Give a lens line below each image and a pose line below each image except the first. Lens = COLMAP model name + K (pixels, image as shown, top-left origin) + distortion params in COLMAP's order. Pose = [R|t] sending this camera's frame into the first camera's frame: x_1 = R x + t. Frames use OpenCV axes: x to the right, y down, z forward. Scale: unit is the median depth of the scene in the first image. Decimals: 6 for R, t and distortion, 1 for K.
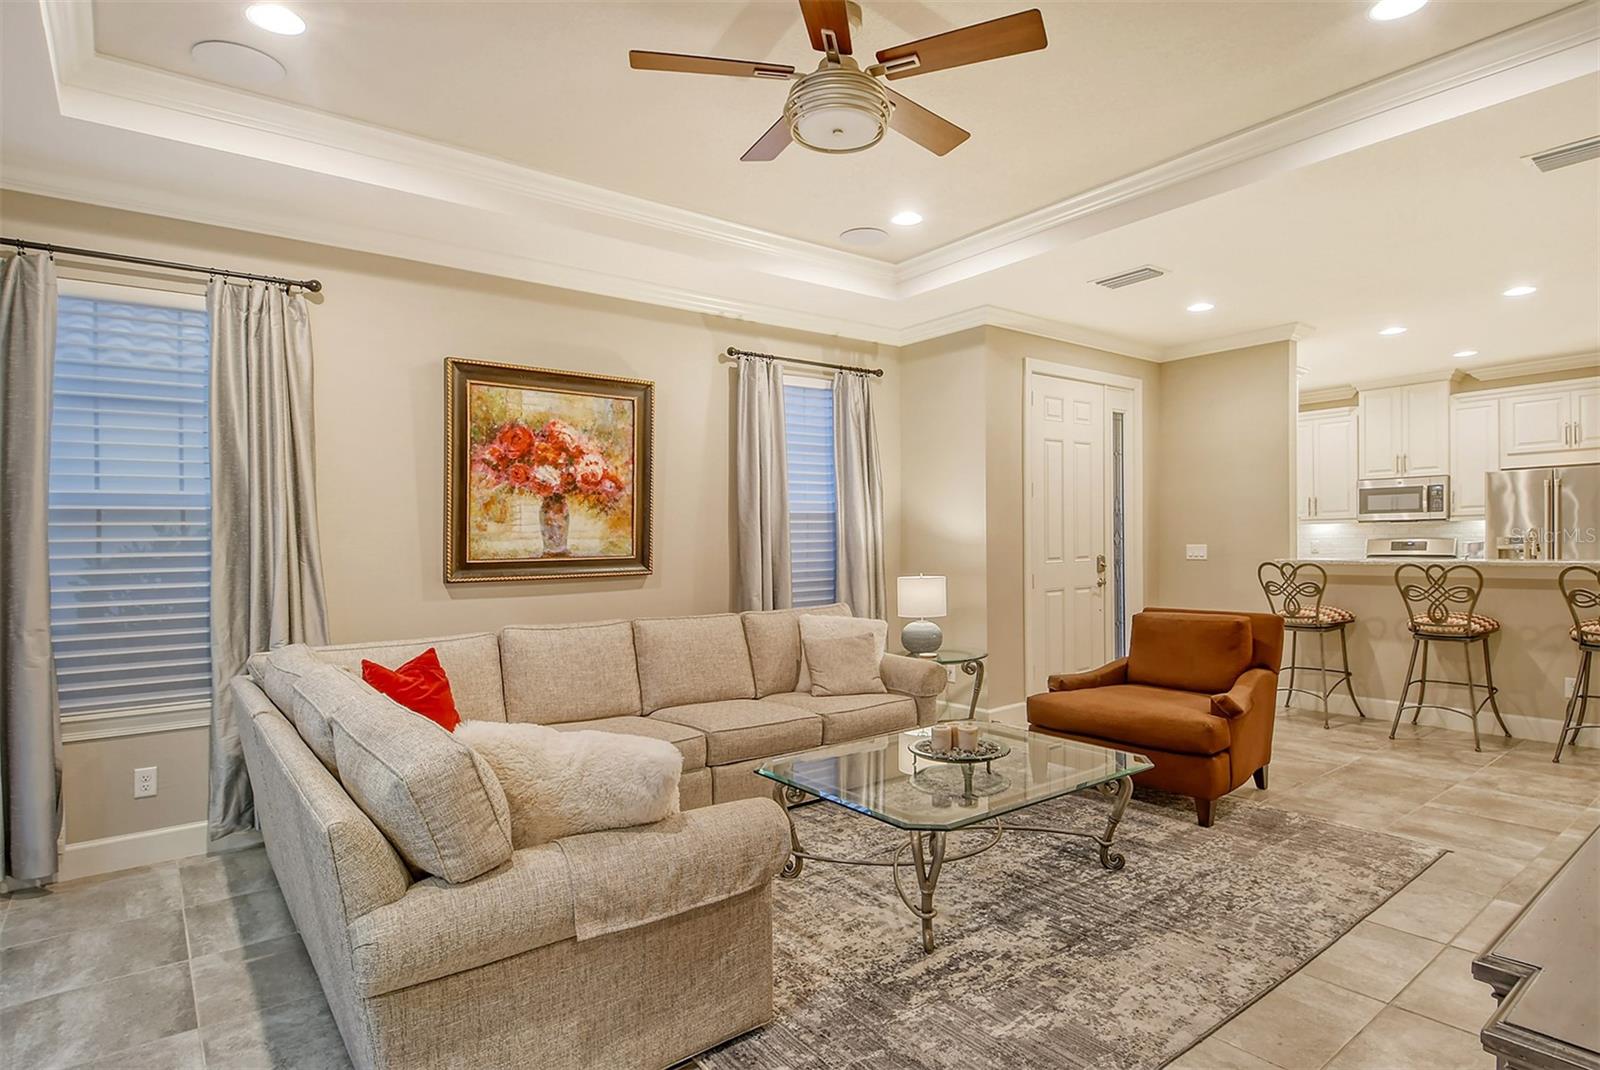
lens RADIAL K [[858.5, 0, 835.0], [0, 858.5, 529.9], [0, 0, 1]] dist [0.035396, -0.029471]
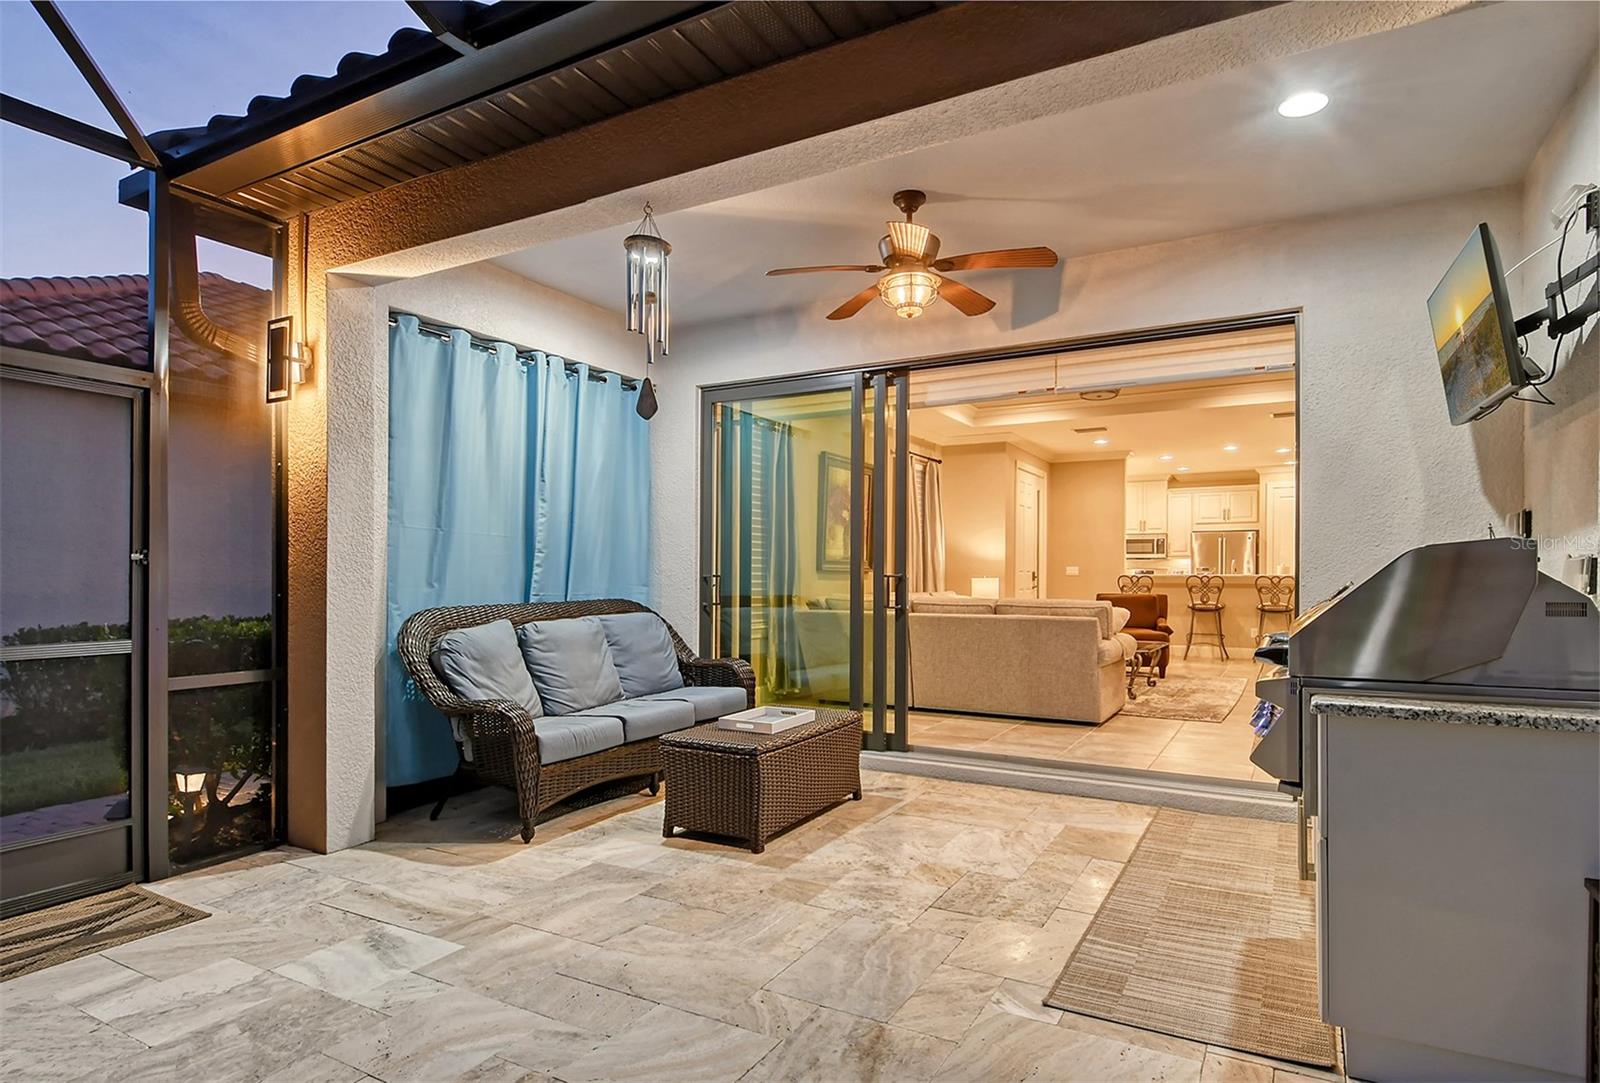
lens RADIAL K [[854.7, 0, 827.3], [0, 854.7, 540.8], [0, 0, 1]] dist [0.005047, -0.000720]
pose [[0.931473, 0.036182, 0.362007, -1.027747], [-0.024207, 0.999001, -0.037562, 0.062205], [-0.363004, 0.026225, 0.931418, -0.679991]]
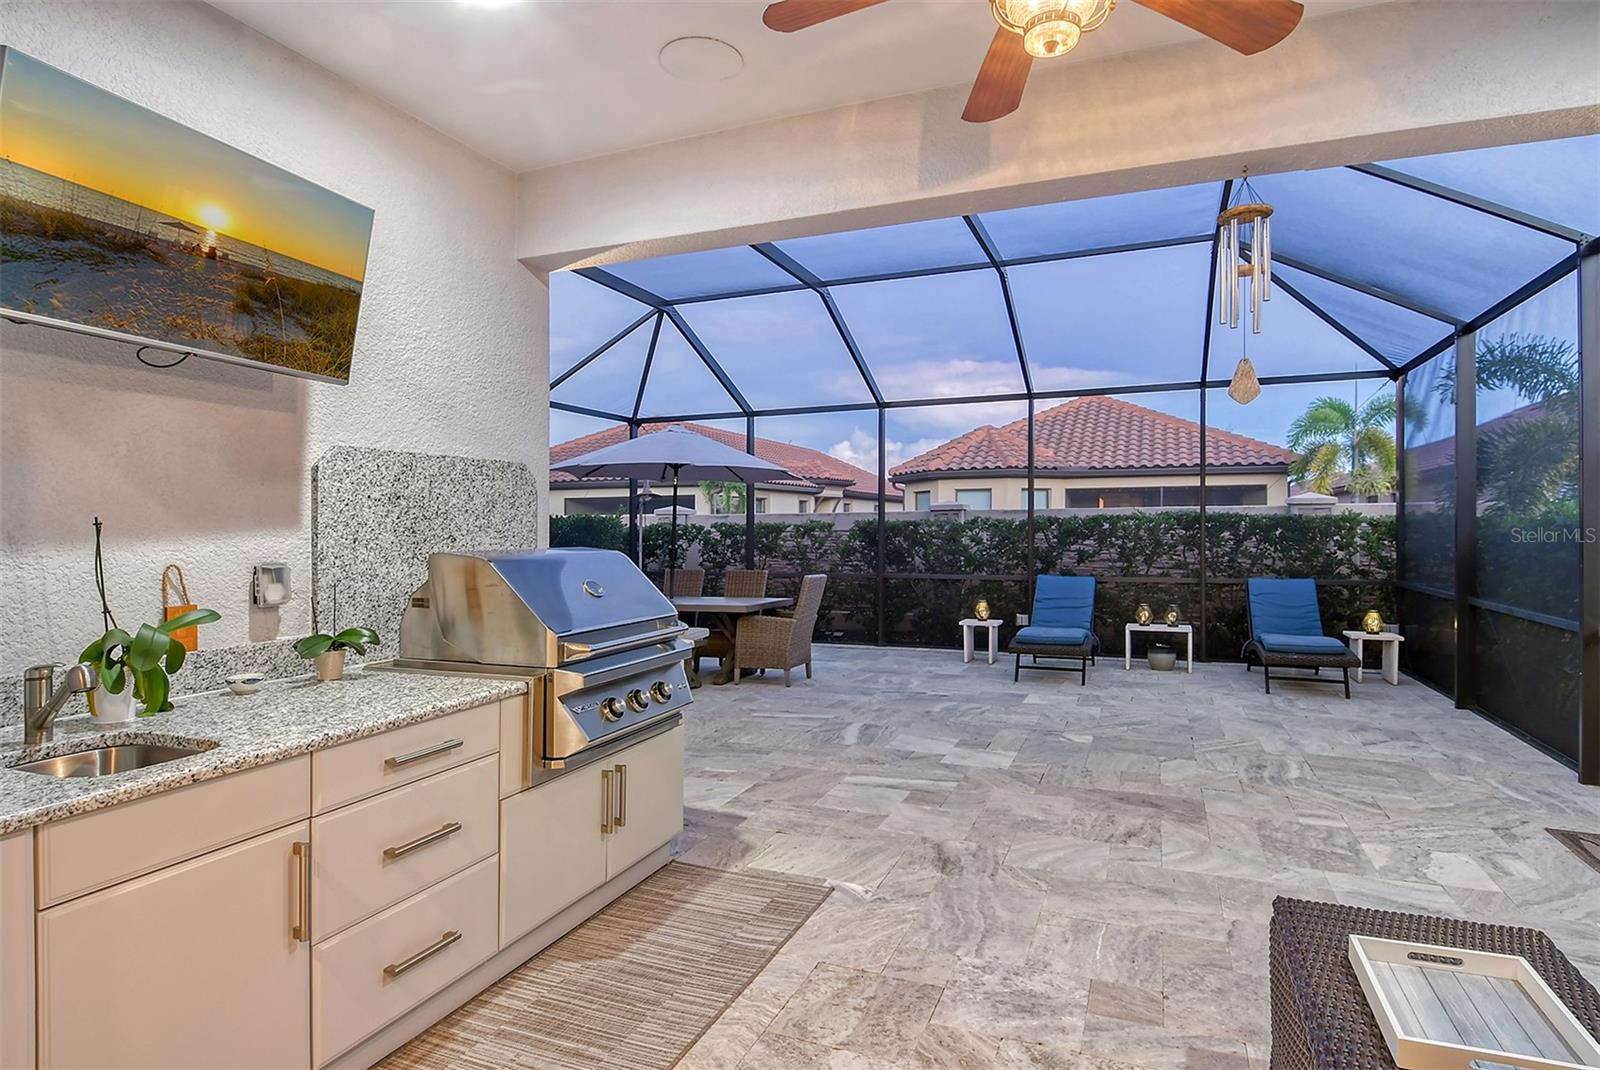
lens RADIAL K [[851.3, 0, 821.4], [0, 851.3, 527.8], [0, 0, 1]] dist [0.033468, -0.039618]
pose [[-0.876202, 0.026741, -0.481202, -0.366243], [0.029117, 0.999573, 0.002529, 0.020717], [0.481064, -0.011795, -0.876606, 0.381972]]
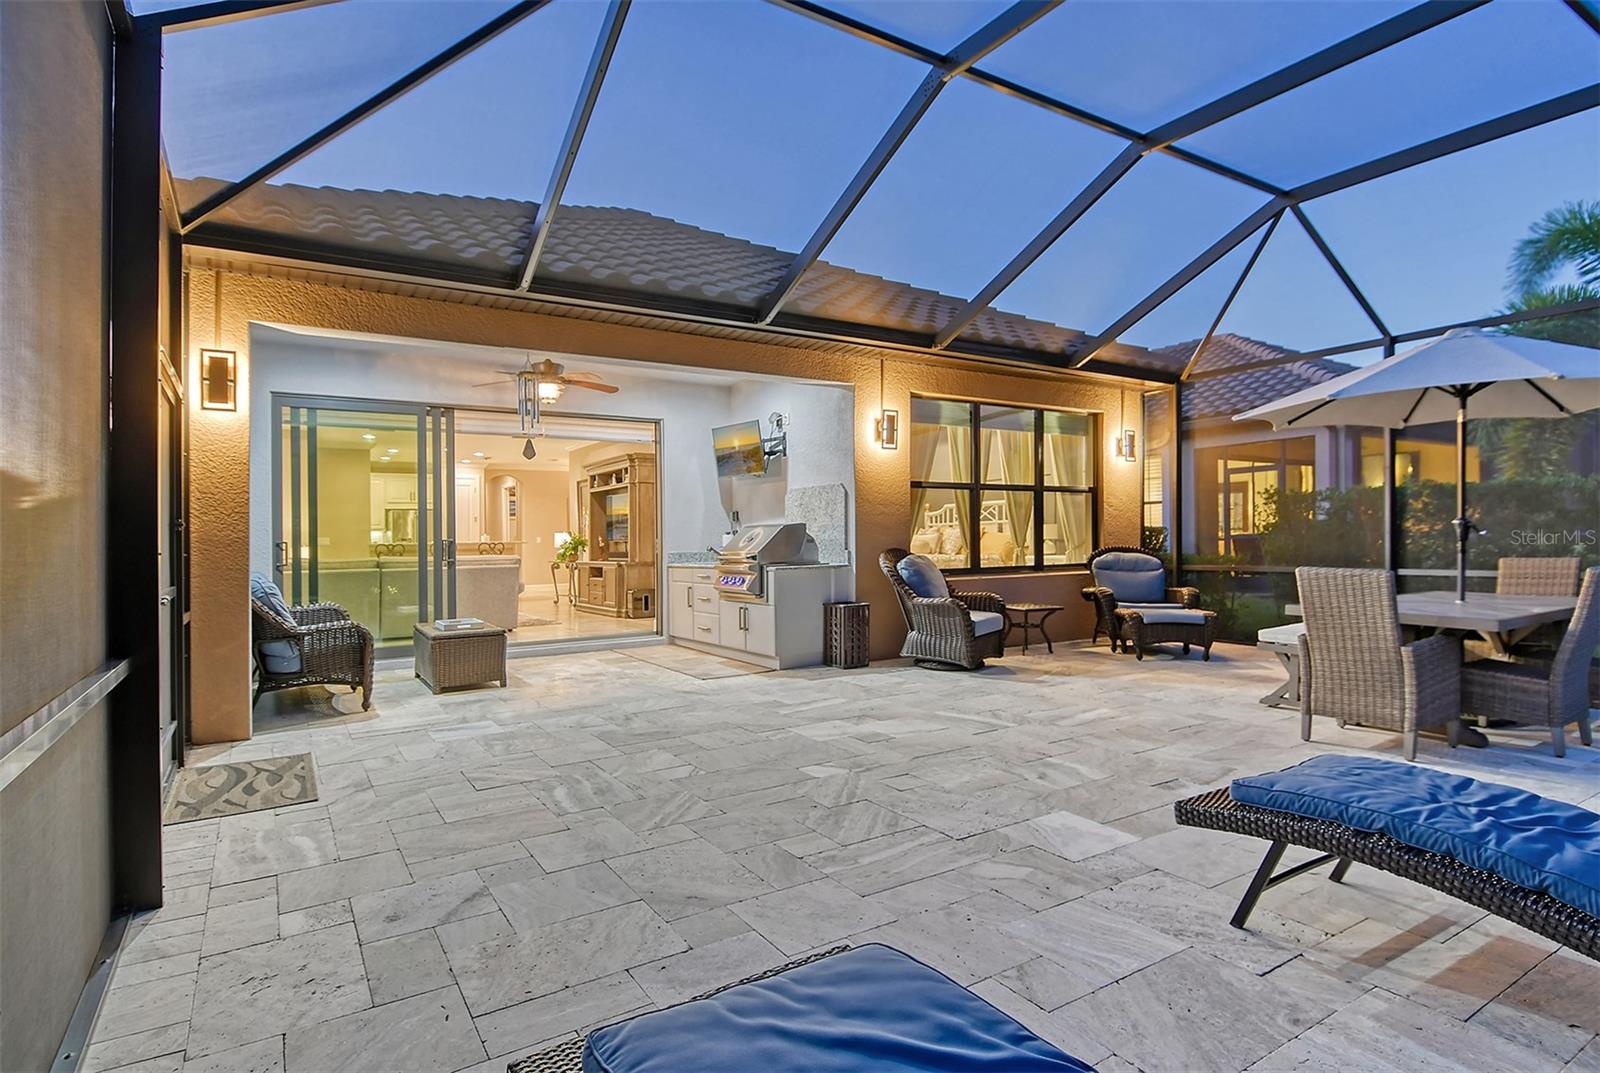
lens RADIAL K [[851.3, 0, 821.4], [0, 851.3, 529.3], [0, 0, 1]] dist [0.033468, -0.039618]
pose [[0.123111, 0.032046, 0.991875, -2.203575], [0.003278, 0.999460, -0.032698, 0.101551], [-0.992387, 0.007276, 0.122940, -0.632142]]
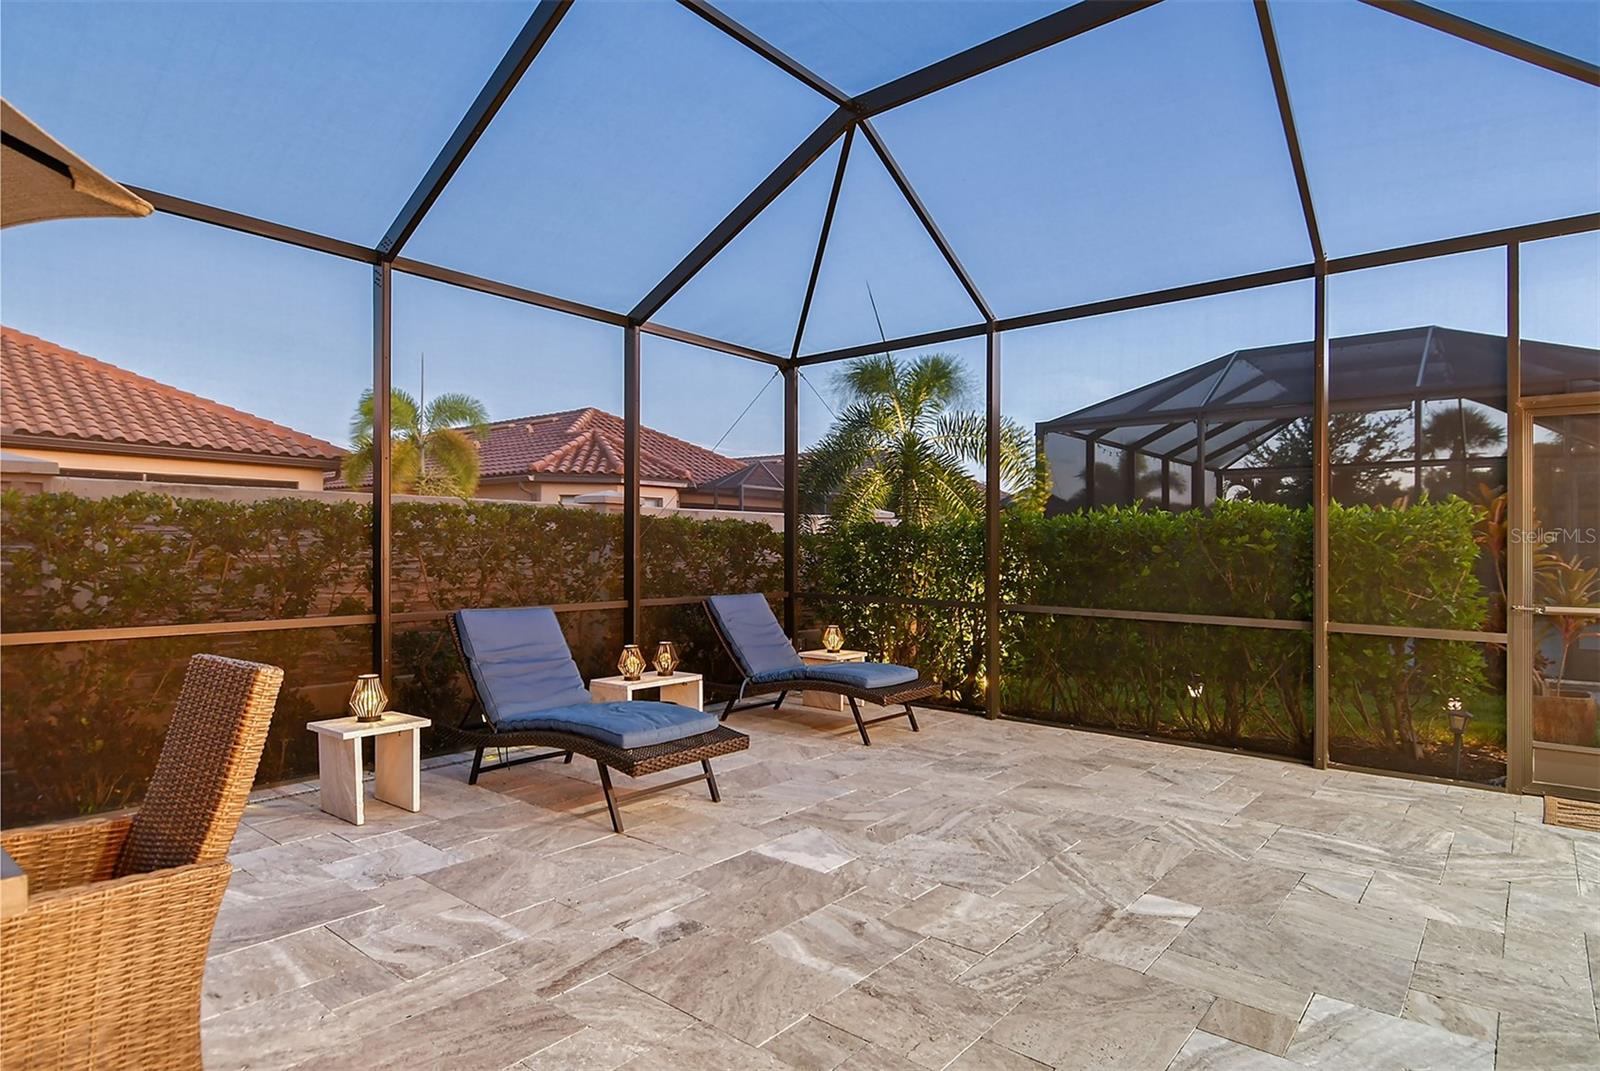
lens RADIAL K [[856.9, 0, 816.0], [0, 856.9, 529.5], [0, 0, 1]] dist [0.040236, -0.032254]
pose [[0.171206, 0.004427, -0.985225, -0.673080], [-0.000927, 0.999990, 0.004333, 0.048048], [0.985235, 0.000171, 0.171208, -0.885439]]
